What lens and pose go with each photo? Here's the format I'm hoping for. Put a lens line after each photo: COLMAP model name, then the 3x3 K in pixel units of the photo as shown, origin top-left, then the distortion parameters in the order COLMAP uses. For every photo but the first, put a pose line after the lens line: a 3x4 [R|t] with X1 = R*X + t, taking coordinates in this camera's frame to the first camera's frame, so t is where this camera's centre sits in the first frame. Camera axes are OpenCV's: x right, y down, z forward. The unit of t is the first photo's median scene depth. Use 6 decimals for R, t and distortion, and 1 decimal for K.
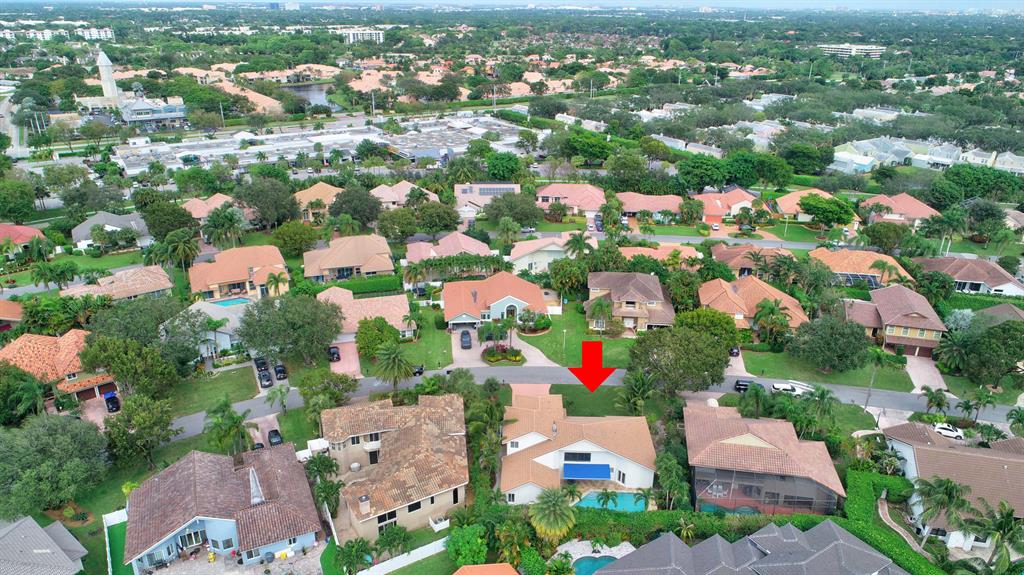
lens RADIAL K [[676.9, 0, 512.0], [0, 676.9, 287.5], [0, 0, 1]] dist [-0.002634, -0.000744]
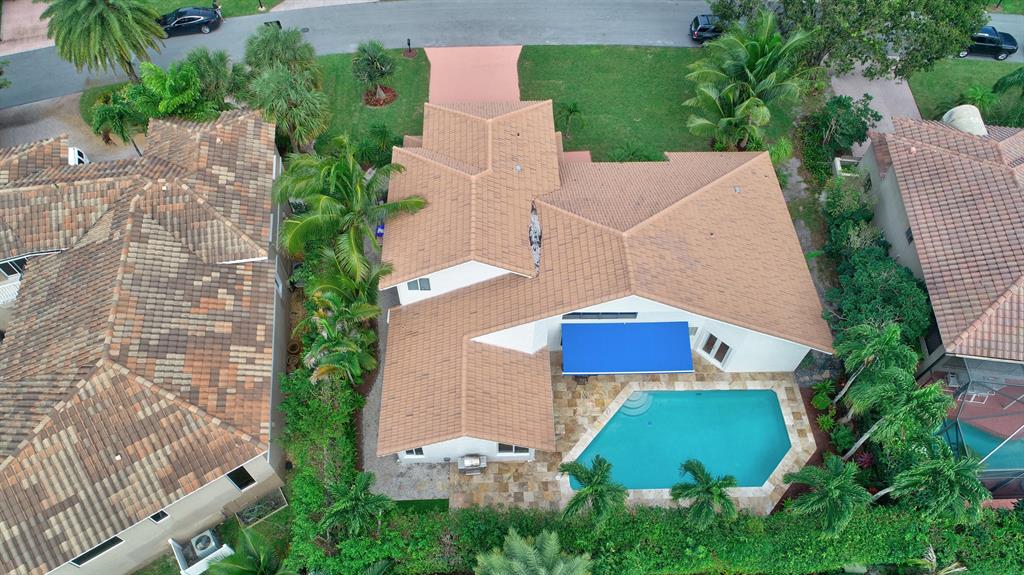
lens RADIAL K [[676.9, 0, 512.0], [0, 676.9, 287.5], [0, 0, 1]] dist [-0.002634, -0.000744]
pose [[0.998535, -0.041212, 0.035055, 0.038218], [0.015676, 0.840498, 0.541588, 0.049203], [-0.051784, -0.540245, 0.839913, 0.704404]]
